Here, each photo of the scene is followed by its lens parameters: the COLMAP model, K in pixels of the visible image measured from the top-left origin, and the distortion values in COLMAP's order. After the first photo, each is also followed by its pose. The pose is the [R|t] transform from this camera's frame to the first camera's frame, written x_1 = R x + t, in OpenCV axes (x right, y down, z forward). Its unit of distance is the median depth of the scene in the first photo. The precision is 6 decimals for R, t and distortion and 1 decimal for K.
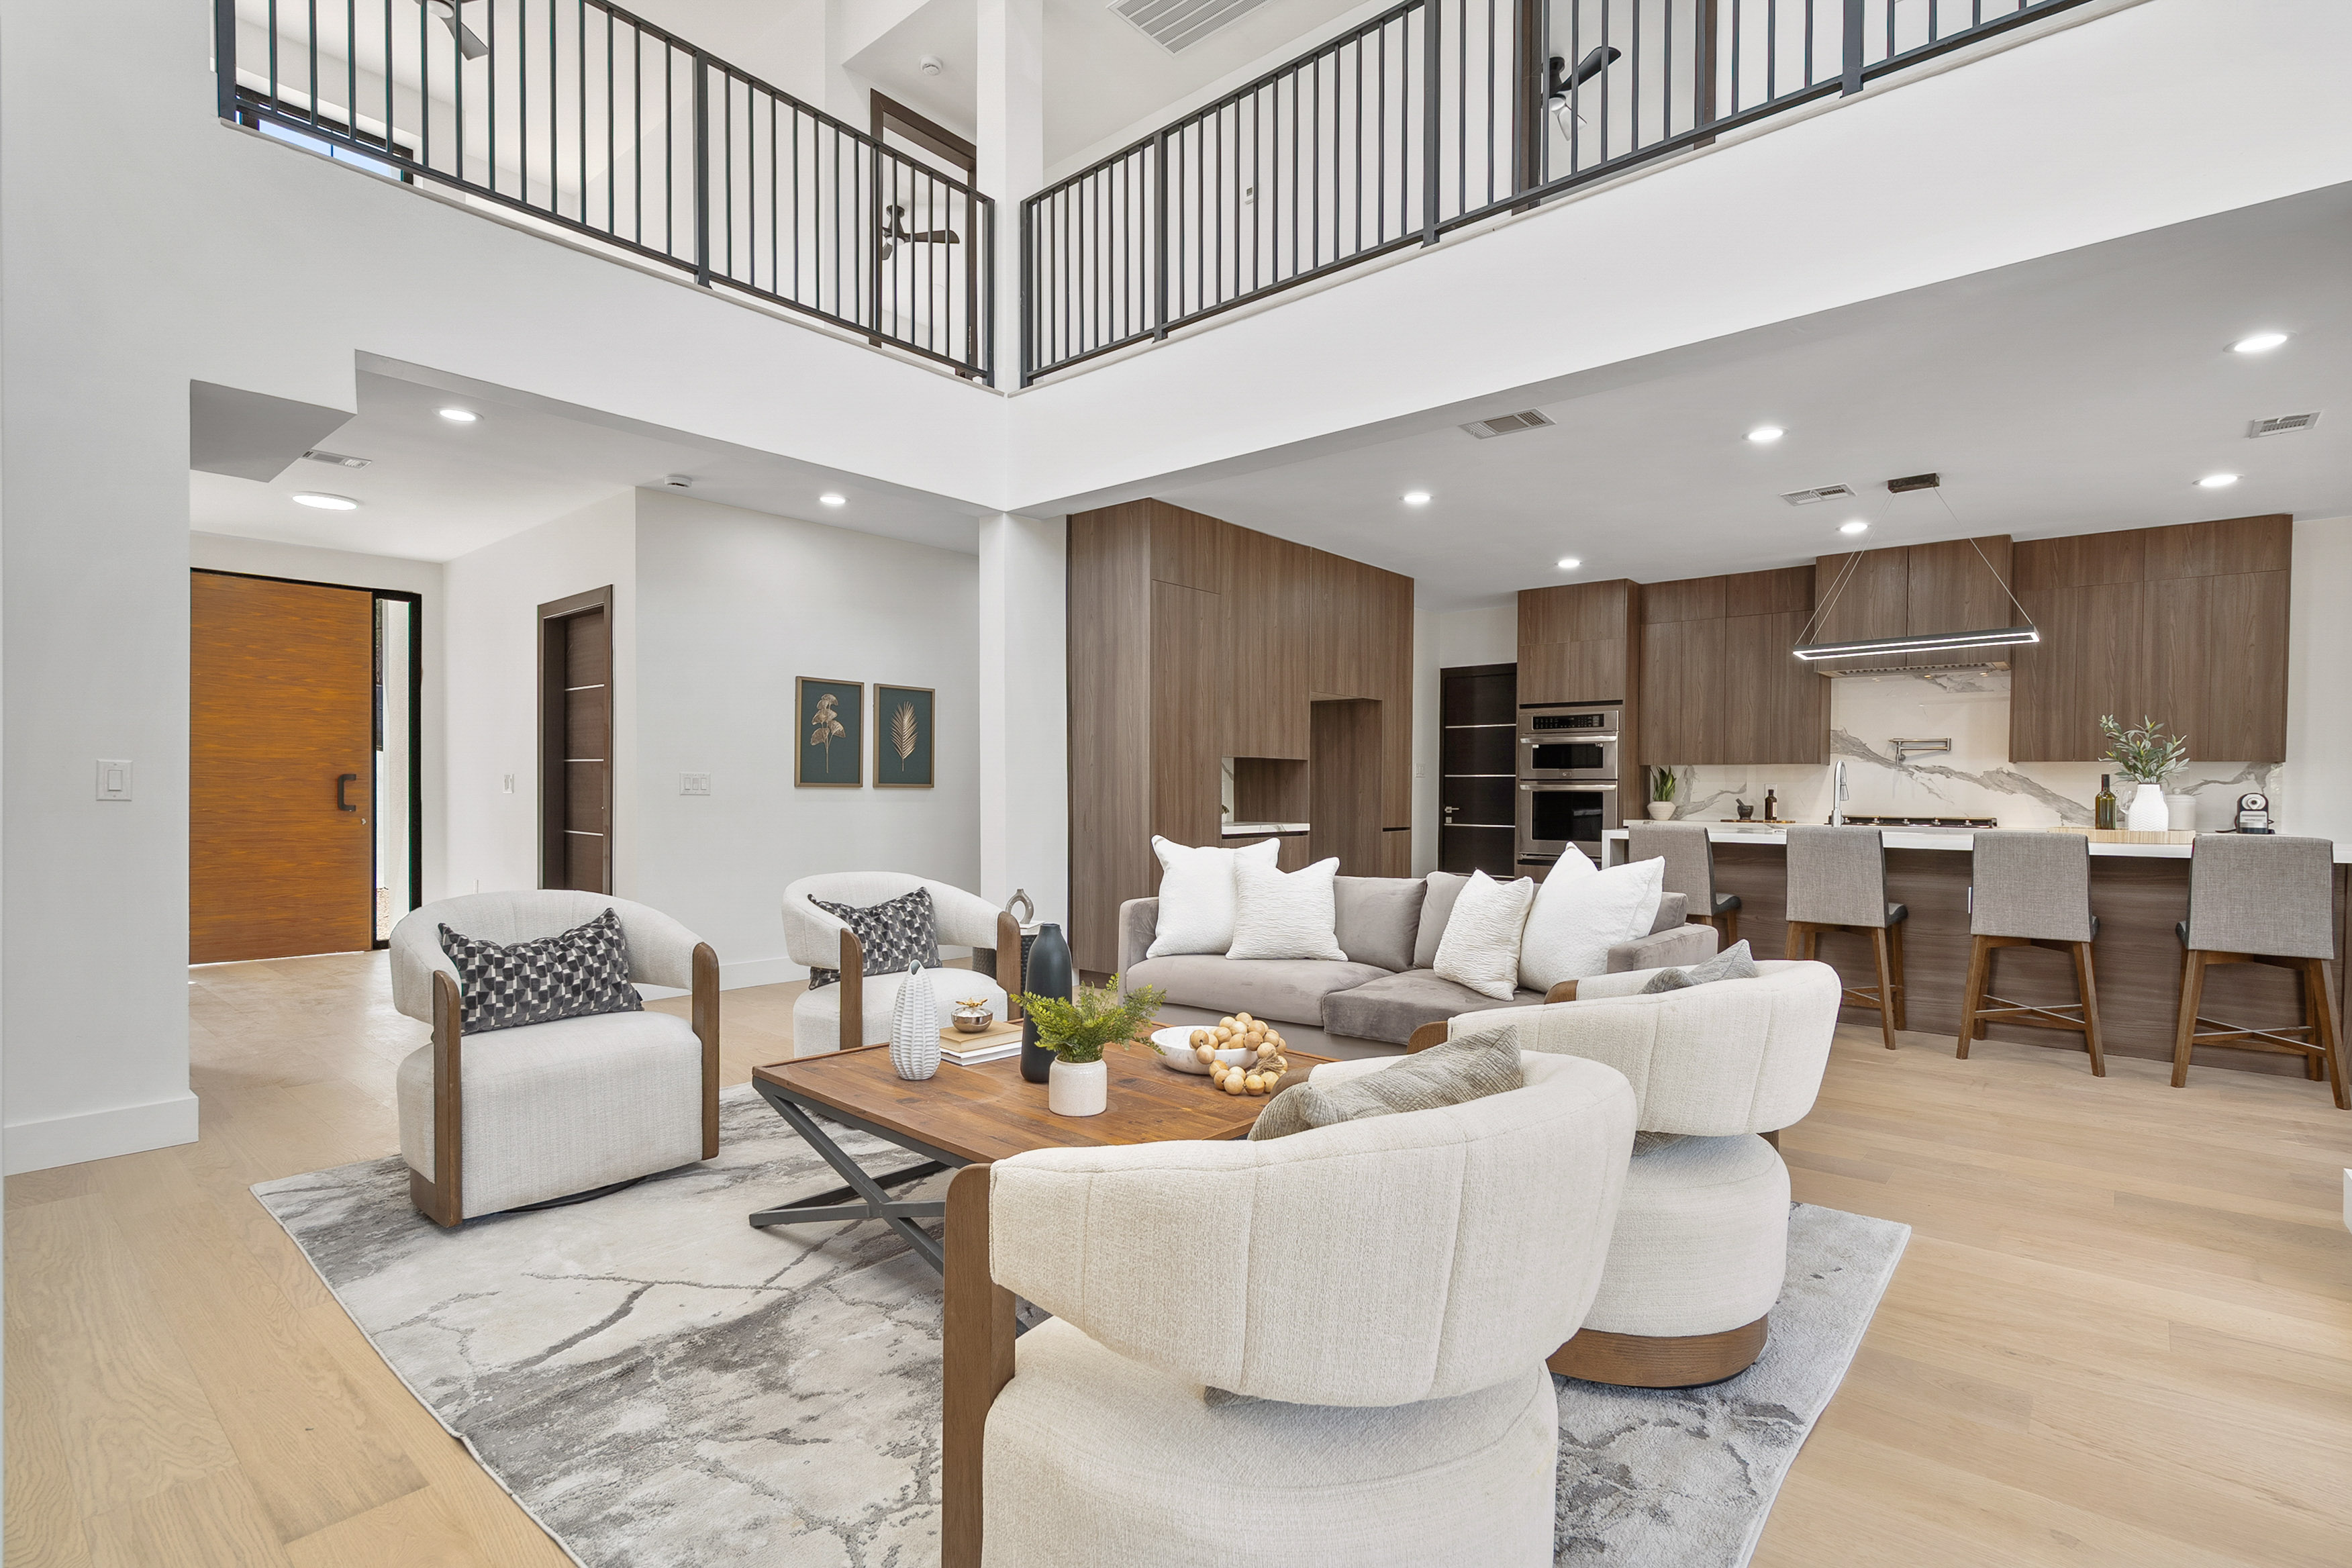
lens RADIAL K [[1097.0, 0, 1180.3], [0, 1097.0, 799.4], [0, 0, 1]] dist [0.000345, -0.003648]
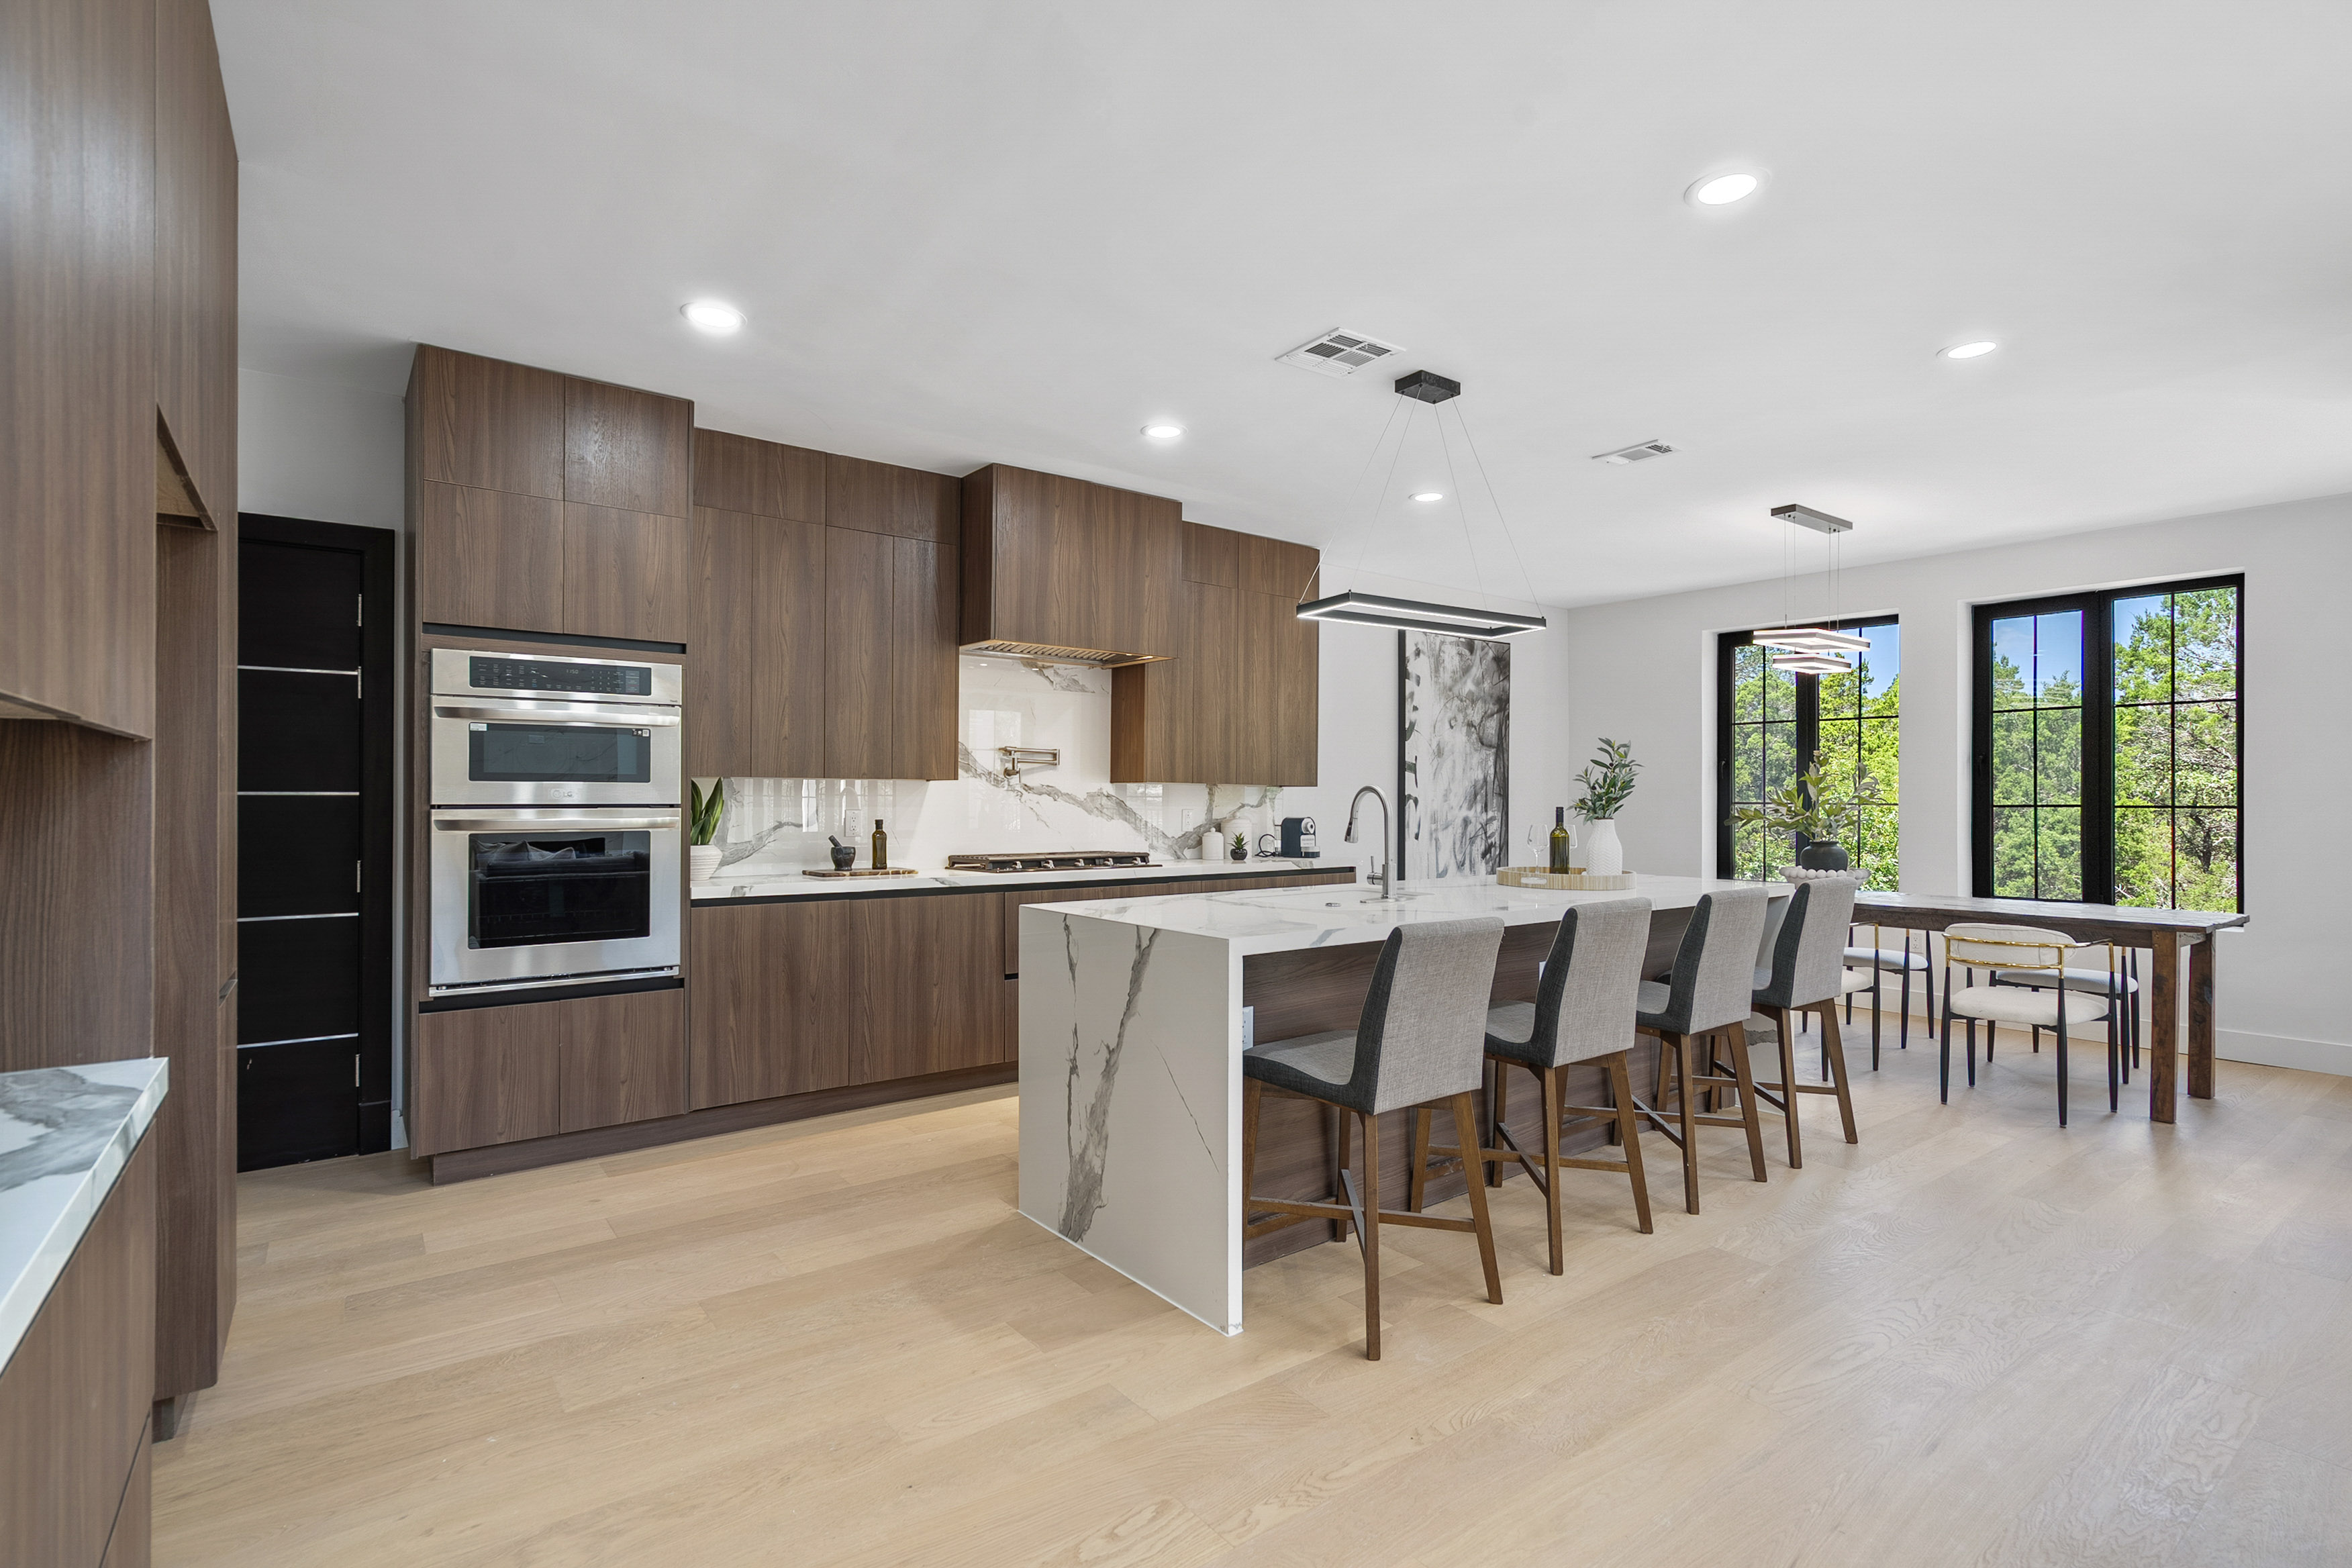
lens RADIAL K [[1097.0, 0, 1180.2], [0, 1097.0, 790.8], [0, 0, 1]] dist [0.000345, -0.003648]
pose [[0.202277, -0.001136, 0.979328, -0.038311], [0.008532, 0.999963, -0.000602, -0.025926], [-0.979291, 0.008478, 0.202280, 0.776834]]
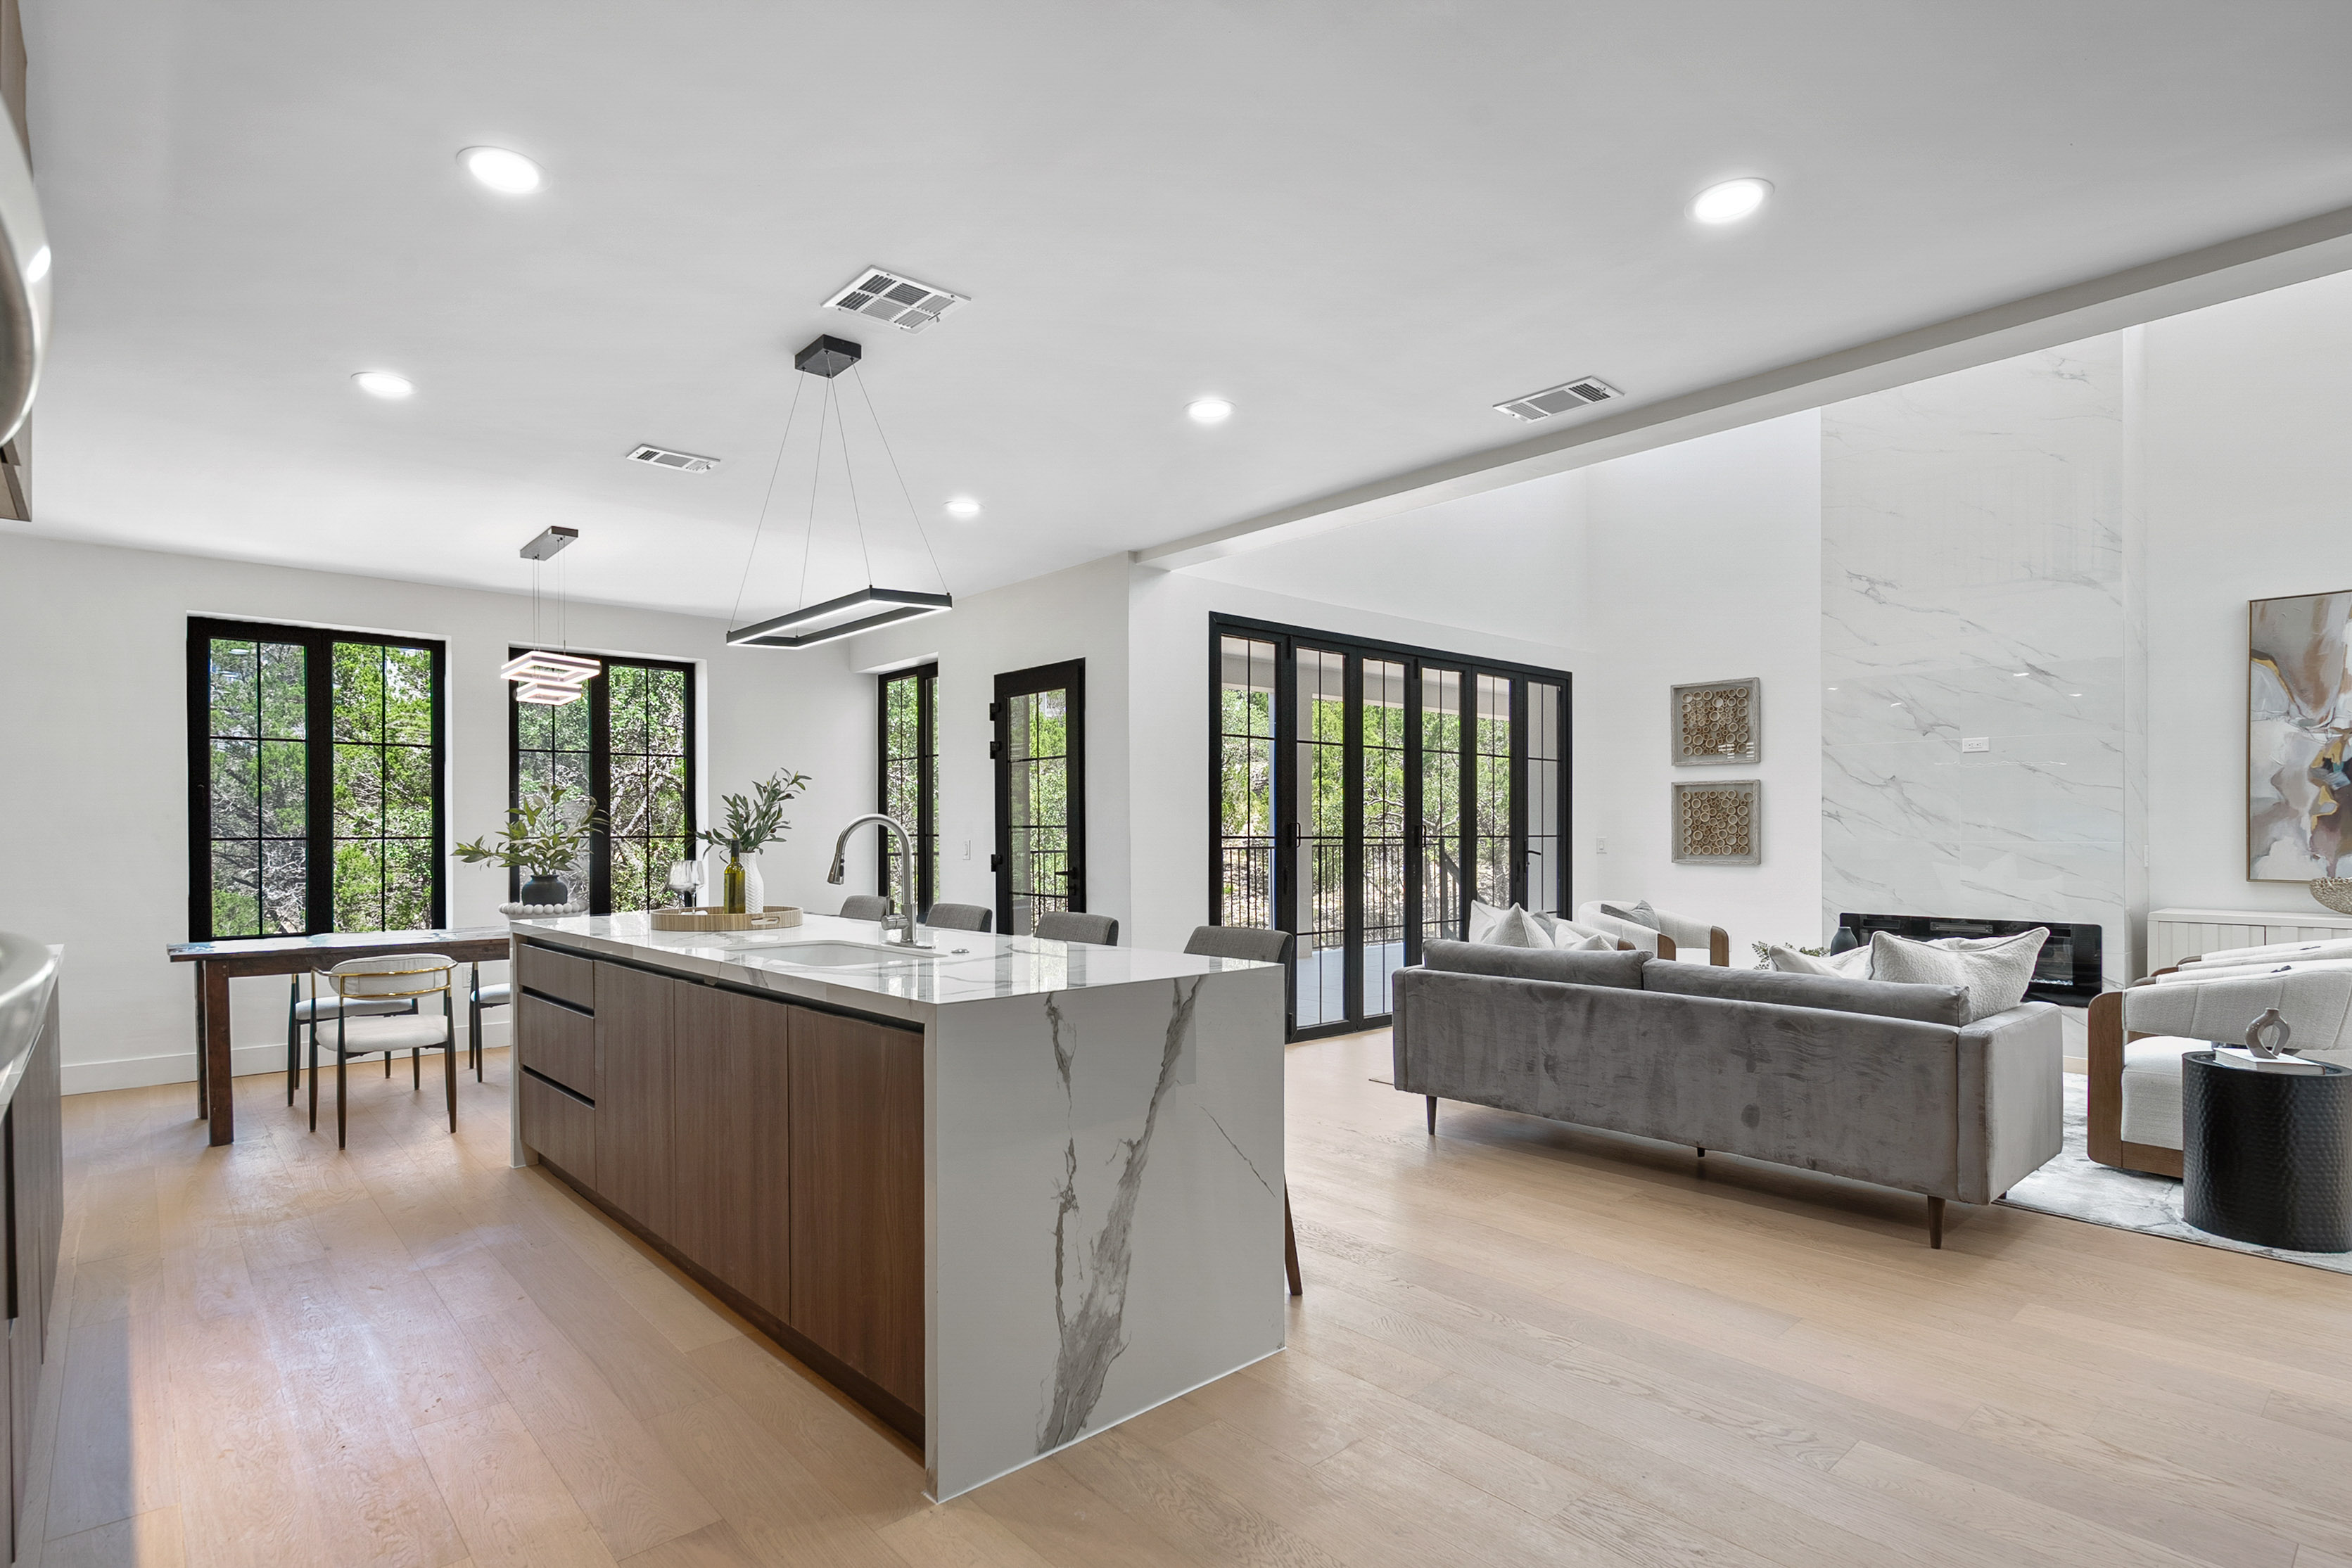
lens RADIAL K [[1096.9, 0, 1147.0], [0, 1096.9, 833.0], [0, 0, 1]] dist [0.000345, -0.003648]
pose [[-0.989075, -0.005112, 0.147323, 0.285755], [-0.003072, 0.999896, 0.014072, -0.026968], [-0.147380, 0.013466, -0.988988, 1.181881]]
